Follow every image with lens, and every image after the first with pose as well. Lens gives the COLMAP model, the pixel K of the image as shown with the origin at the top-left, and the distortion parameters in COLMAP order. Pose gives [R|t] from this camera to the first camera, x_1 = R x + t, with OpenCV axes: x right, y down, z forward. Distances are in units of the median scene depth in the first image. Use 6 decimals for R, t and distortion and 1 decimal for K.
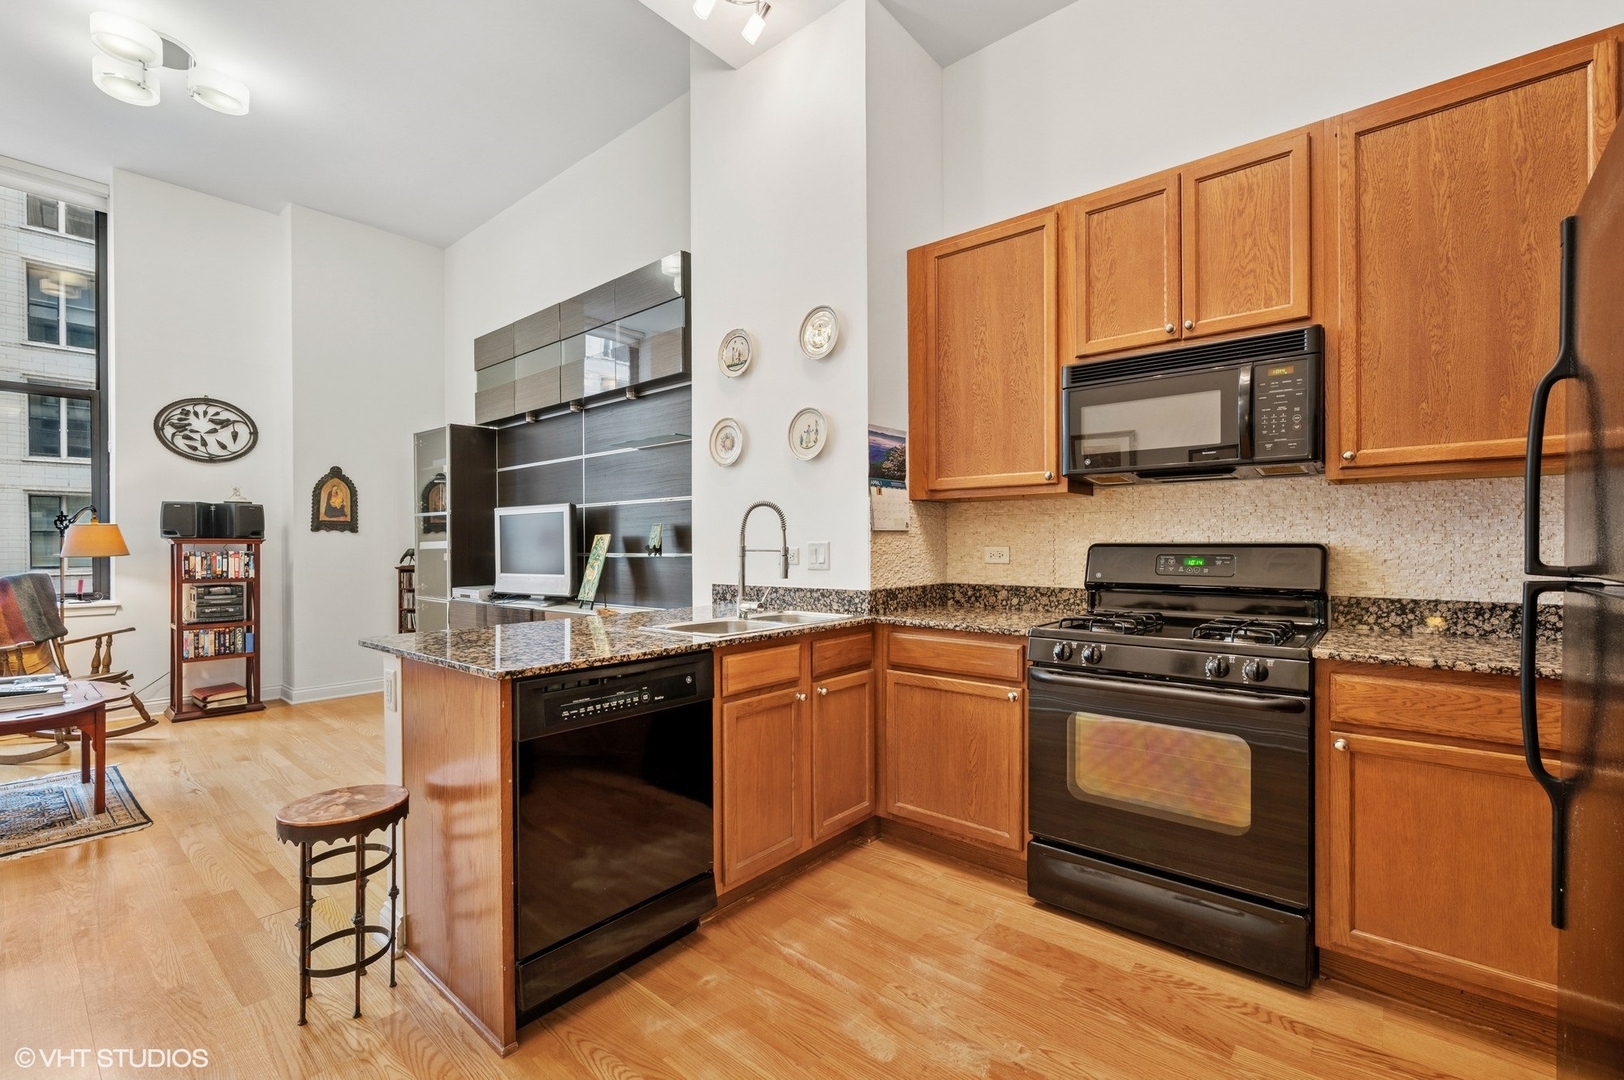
lens RADIAL K [[695.6, 0, 814.0], [0, 695.6, 546.7], [0, 0, 1]] dist [-0.000468, -0.000052]
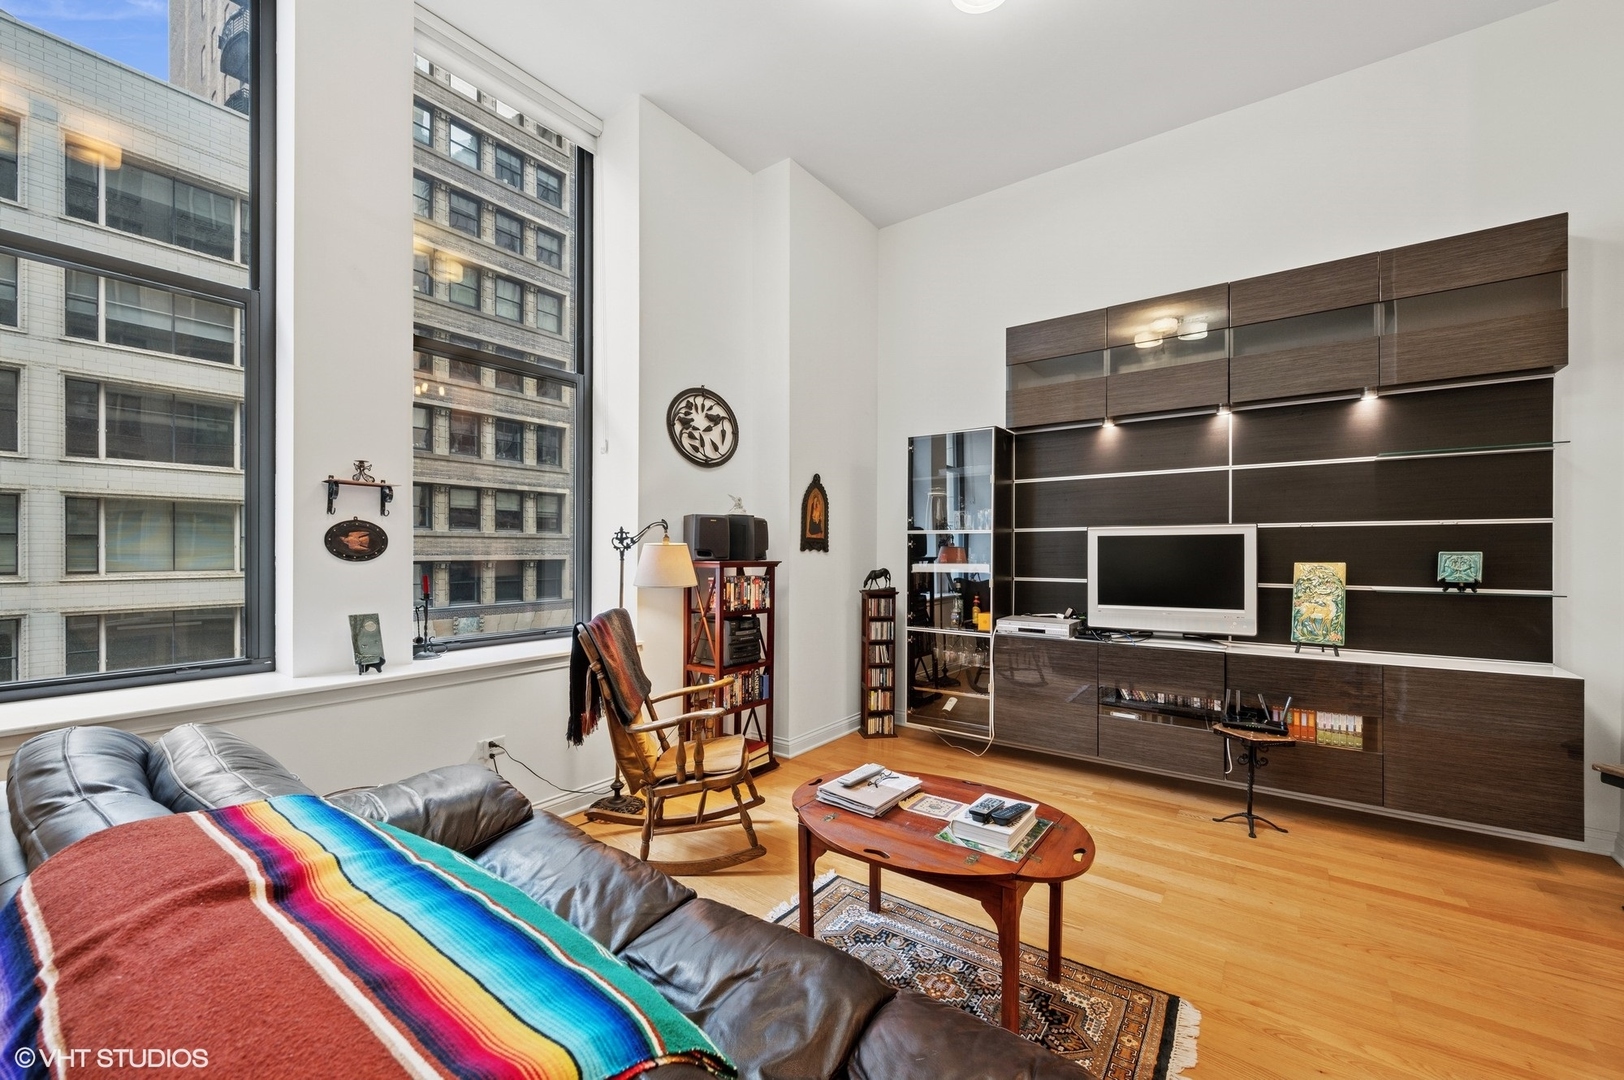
lens RADIAL K [[639.6, 0, 819.9], [0, 639.6, 551.5], [0, 0, 1]] dist [0.000055, 0.000093]
pose [[0.997472, 0.007552, 0.070662, -0.813195], [-0.007359, 0.999968, -0.002992, -0.020537], [-0.070682, 0.002464, 0.997496, 0.243727]]
